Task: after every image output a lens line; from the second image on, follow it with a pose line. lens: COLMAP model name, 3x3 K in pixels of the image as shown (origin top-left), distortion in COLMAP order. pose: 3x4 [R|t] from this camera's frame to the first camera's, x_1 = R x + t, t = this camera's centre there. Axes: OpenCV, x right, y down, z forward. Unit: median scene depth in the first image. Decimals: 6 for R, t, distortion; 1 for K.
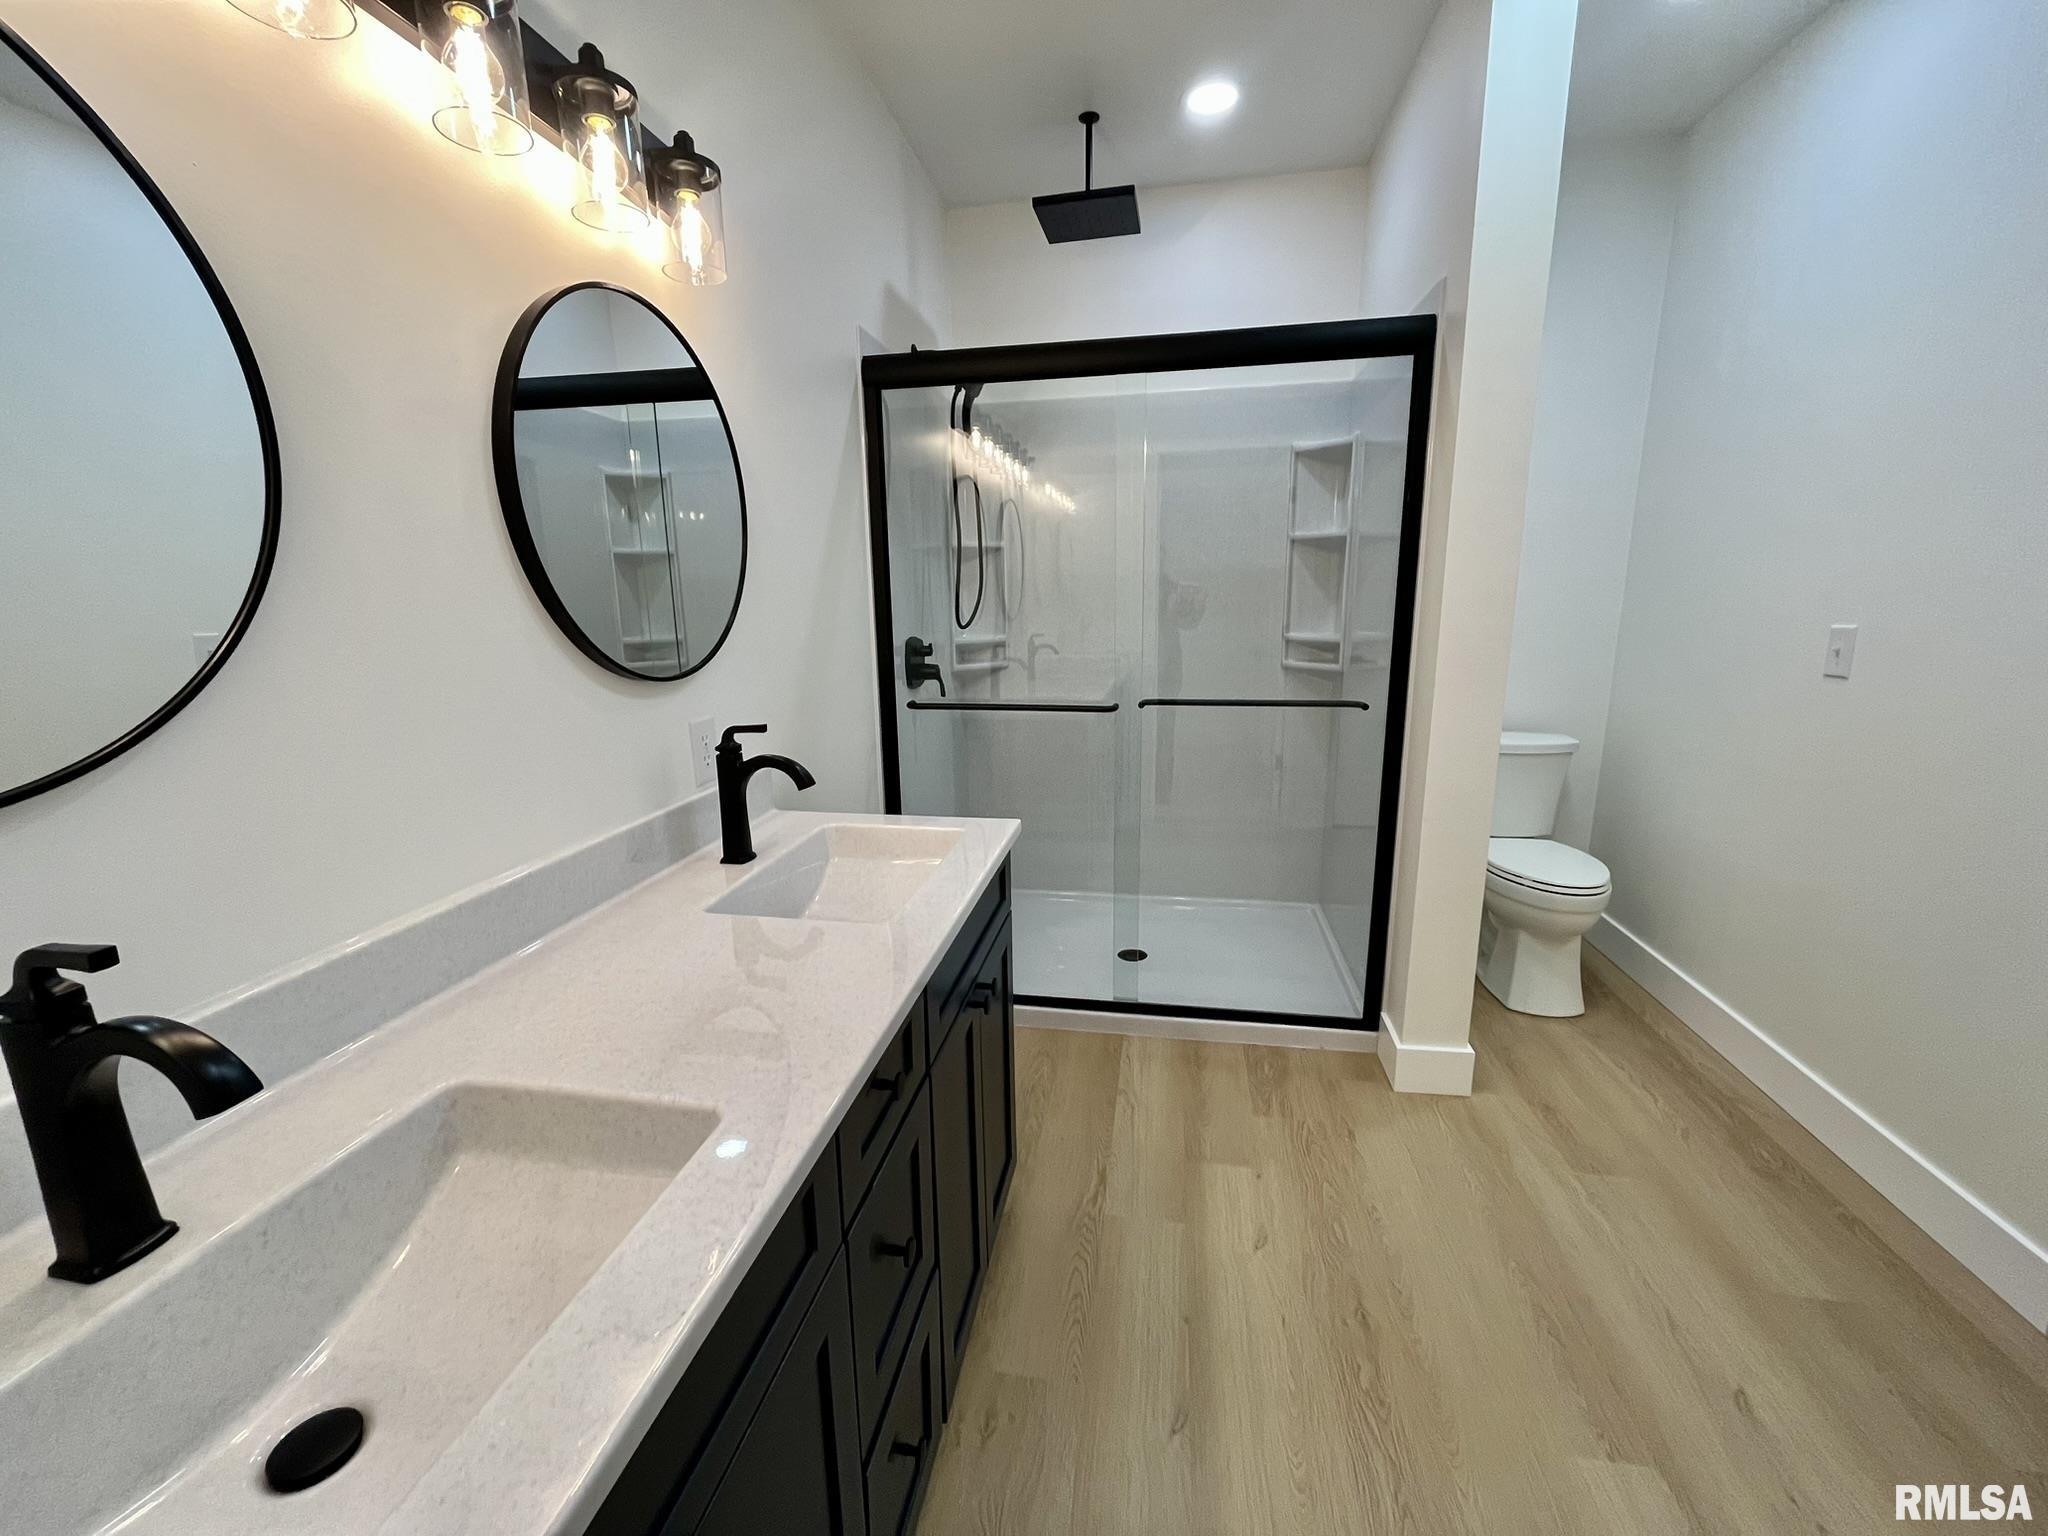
lens RADIAL K [[826.4, 0, 1016.1], [0, 826.4, 774.7], [0, 0, 1]] dist [-0.003450, -0.000093]
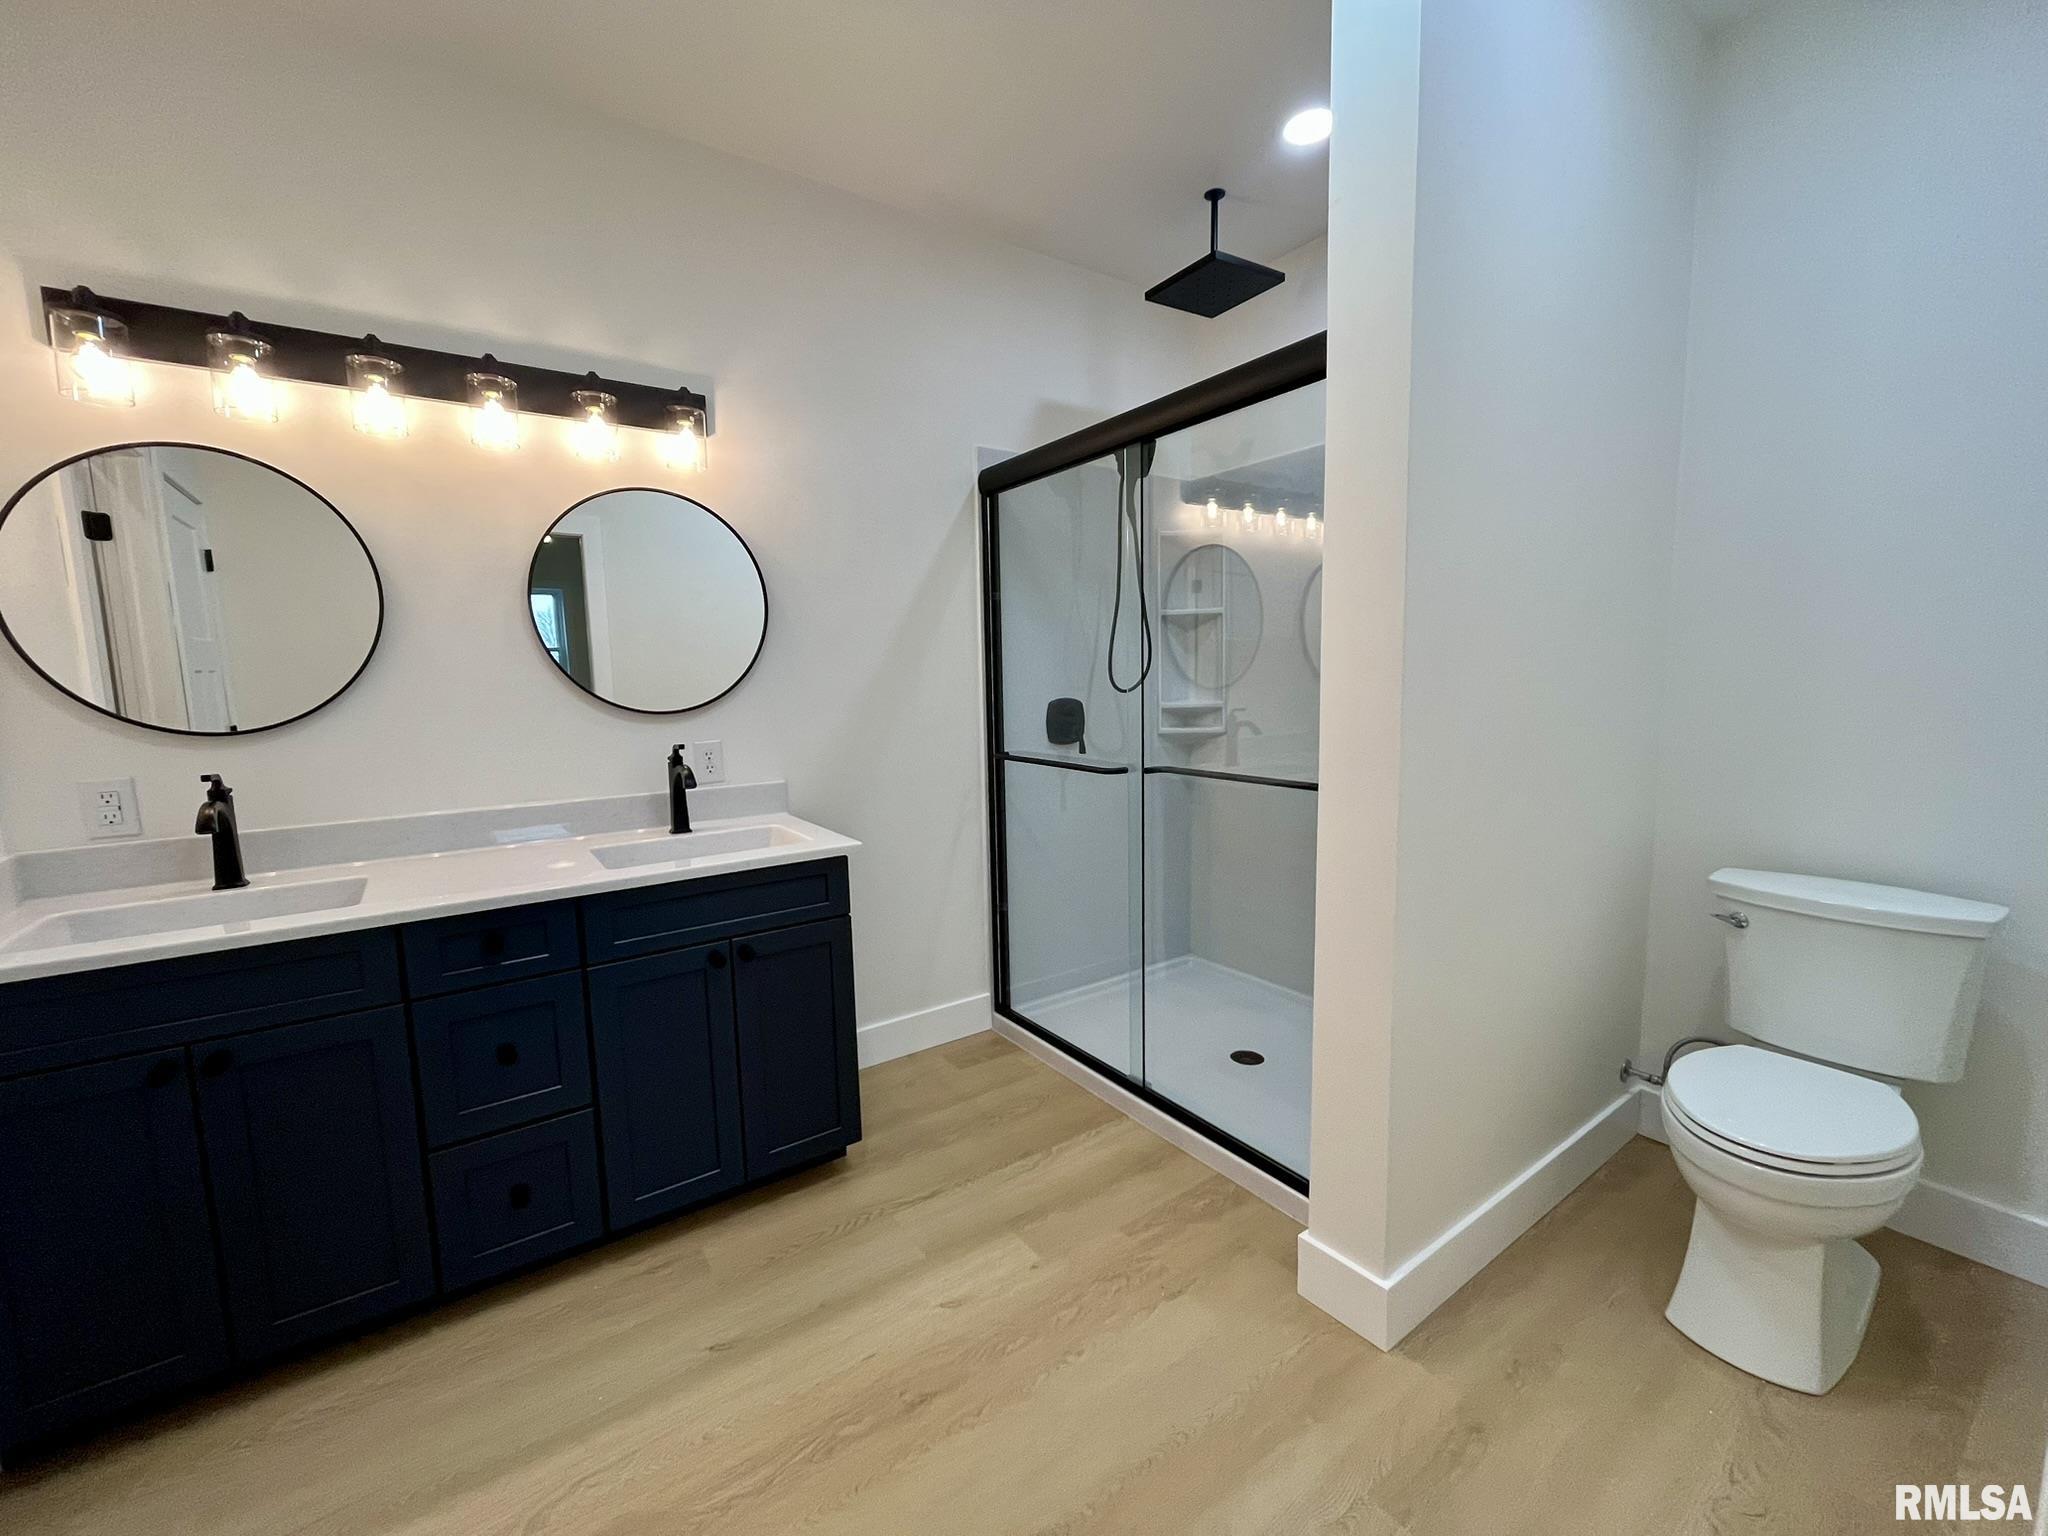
lens RADIAL K [[826.4, 0, 1014.4], [0, 826.4, 764.1], [0, 0, 1]] dist [-0.003450, -0.000093]
pose [[0.705459, 0.078032, -0.704442, 0.781522], [-0.142298, 0.989276, -0.032919, -0.039160], [0.694319, 0.123464, 0.708998, 0.216226]]
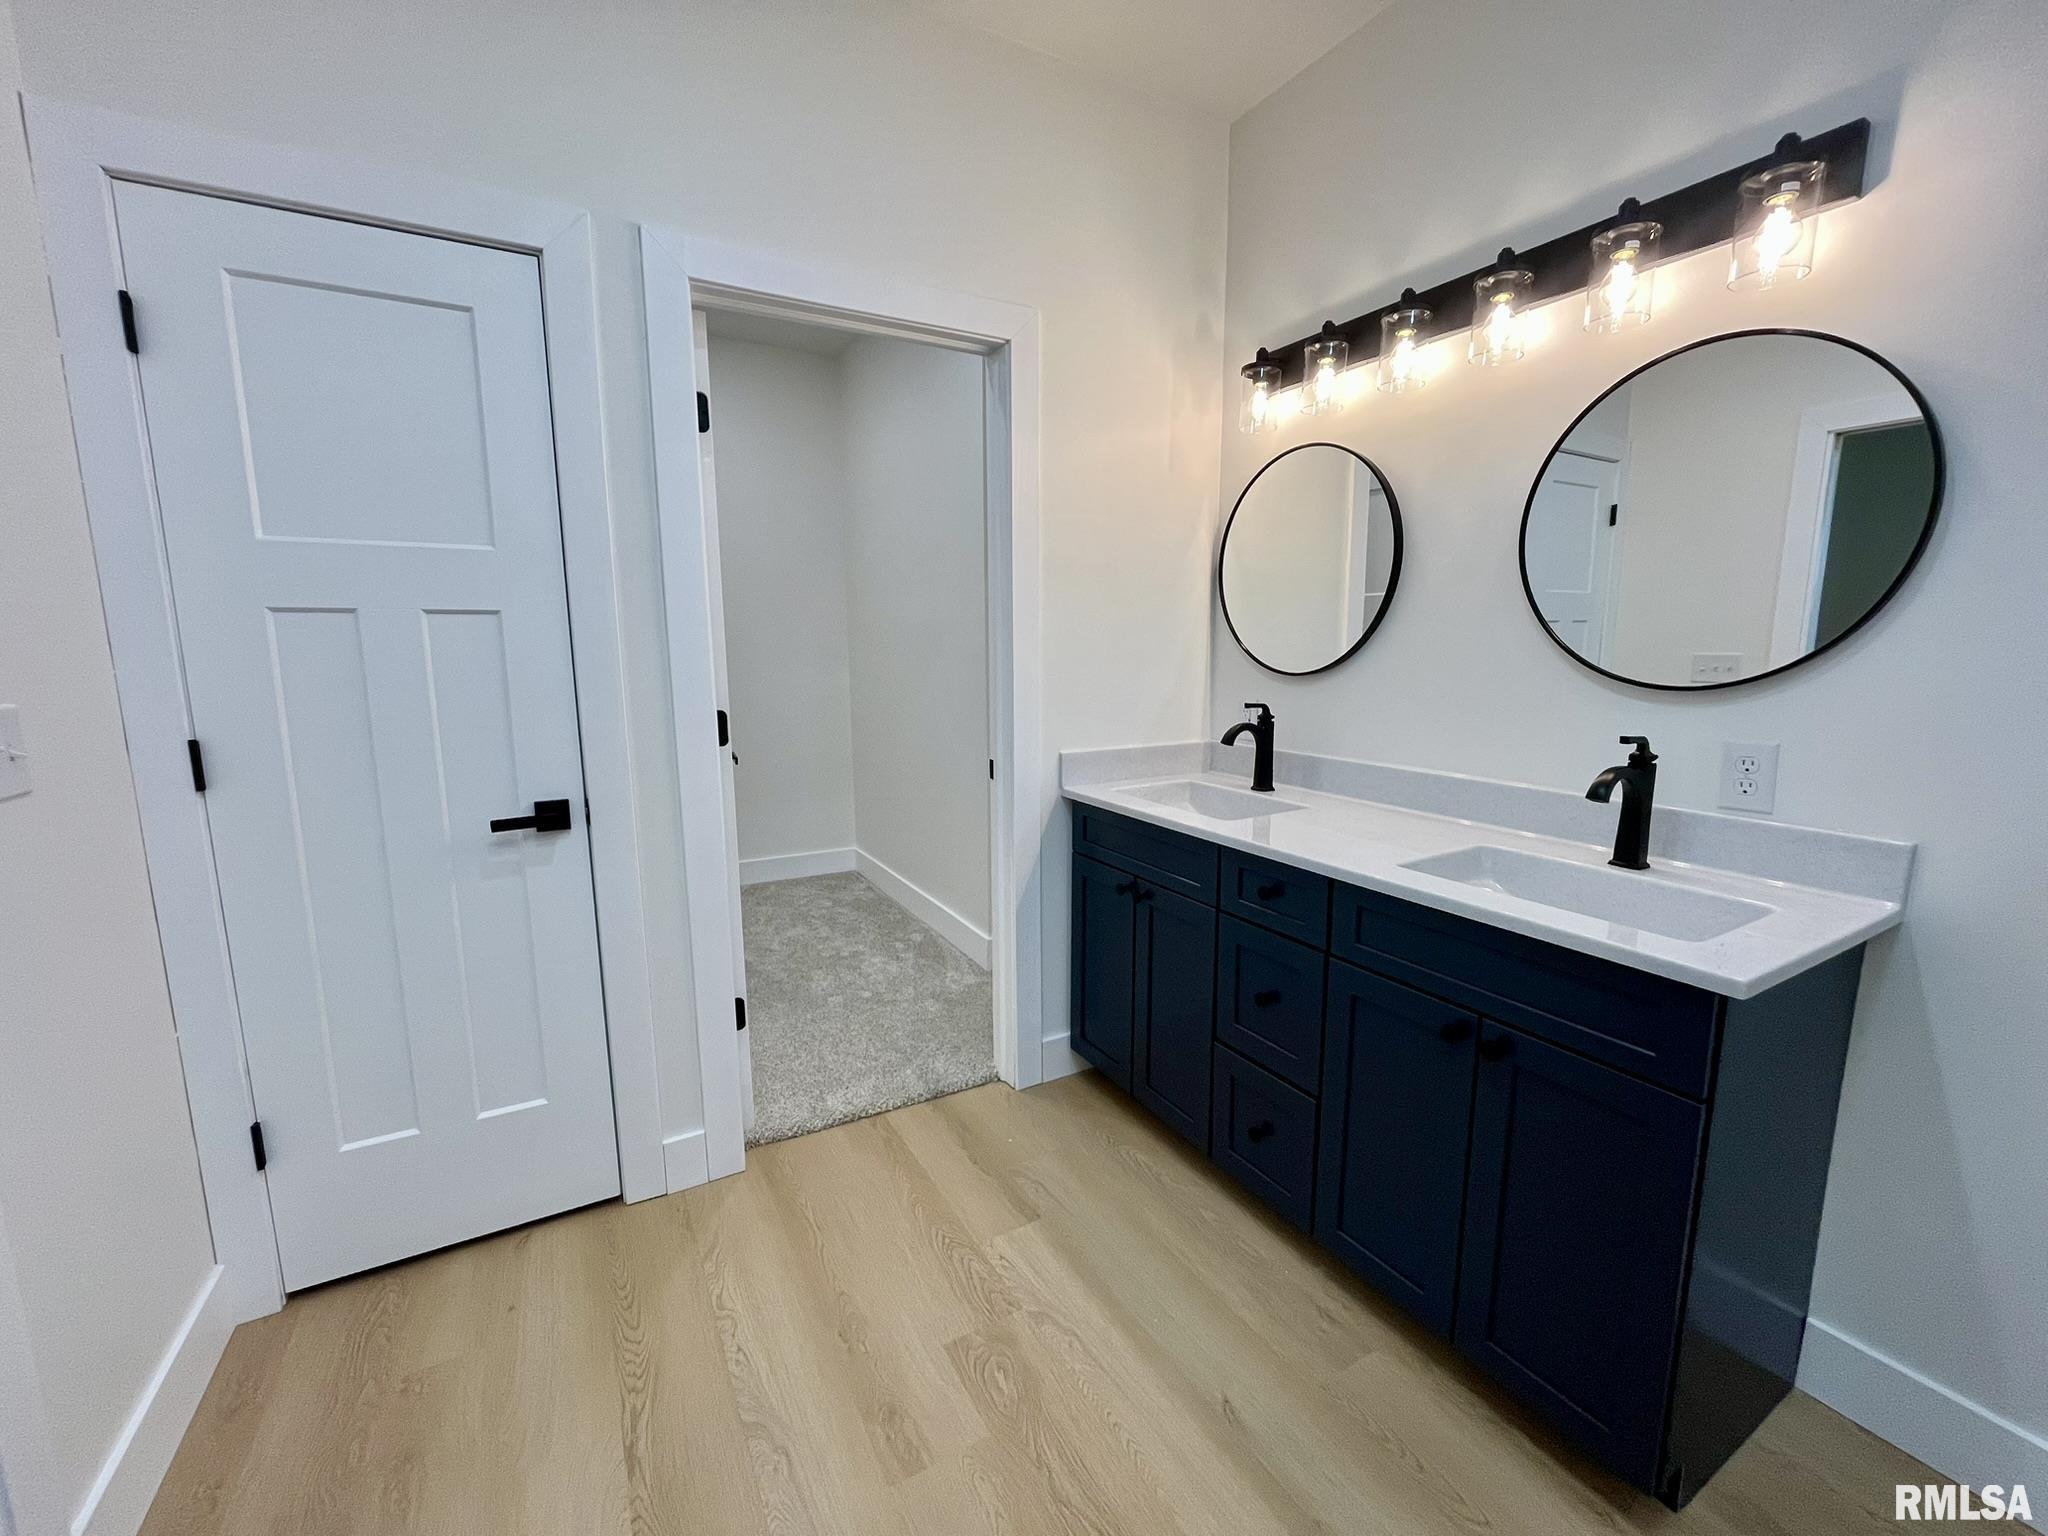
lens RADIAL K [[826.4, 0, 1022.9], [0, 826.4, 765.6], [0, 0, 1]] dist [-0.003450, -0.000093]
pose [[-0.766110, 0.116361, -0.632088, 0.591049], [-0.122396, 0.939062, 0.321219, -0.169885], [0.630947, 0.323455, -0.705183, 0.807071]]
